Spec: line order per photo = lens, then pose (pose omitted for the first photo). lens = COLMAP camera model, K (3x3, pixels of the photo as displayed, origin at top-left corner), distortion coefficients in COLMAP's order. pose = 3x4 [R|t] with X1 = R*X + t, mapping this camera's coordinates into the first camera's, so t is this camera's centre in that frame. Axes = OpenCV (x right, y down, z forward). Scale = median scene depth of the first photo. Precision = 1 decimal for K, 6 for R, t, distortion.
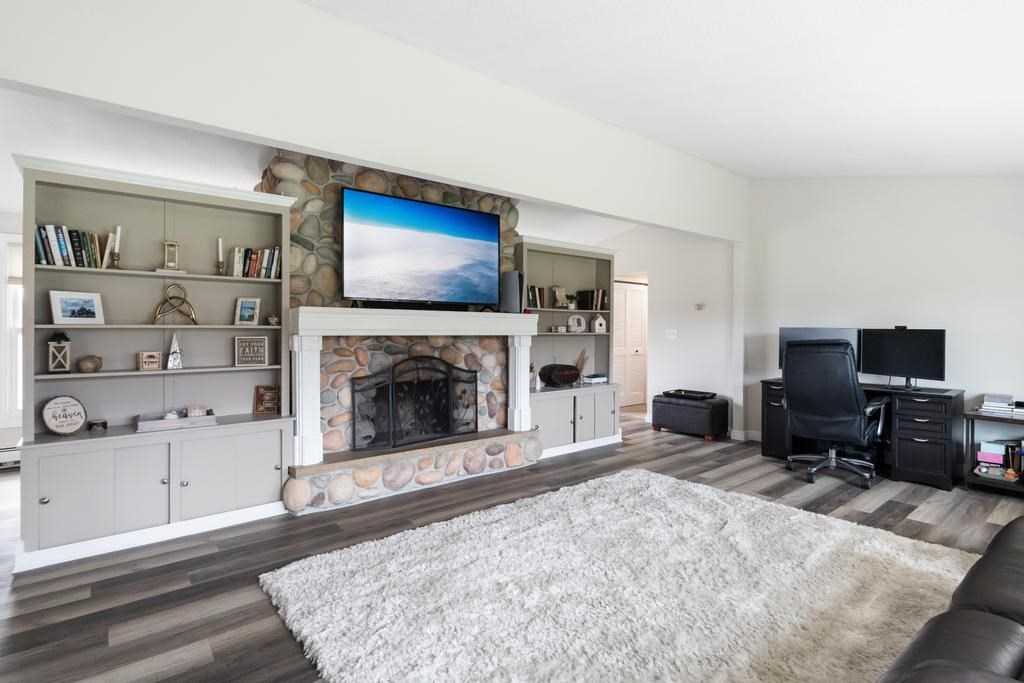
lens RADIAL K [[486.1, 0, 521.9], [0, 486.1, 336.7], [0, 0, 1]] dist [-0.003168, 0.000114]
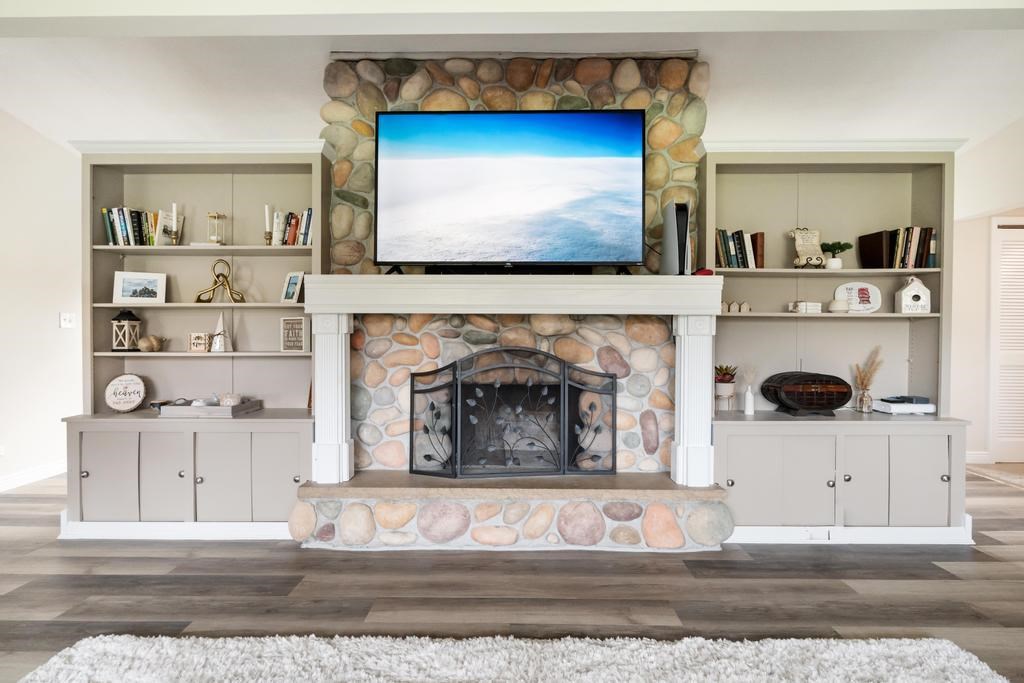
lens RADIAL K [[486.1, 0, 507.1], [0, 486.1, 337.8], [0, 0, 1]] dist [-0.003168, 0.000114]
pose [[0.769146, 0.005263, -0.639052, 0.218820], [-0.007152, 0.999974, -0.000372, 0.027532], [0.639033, 0.004857, 0.769164, 0.486306]]
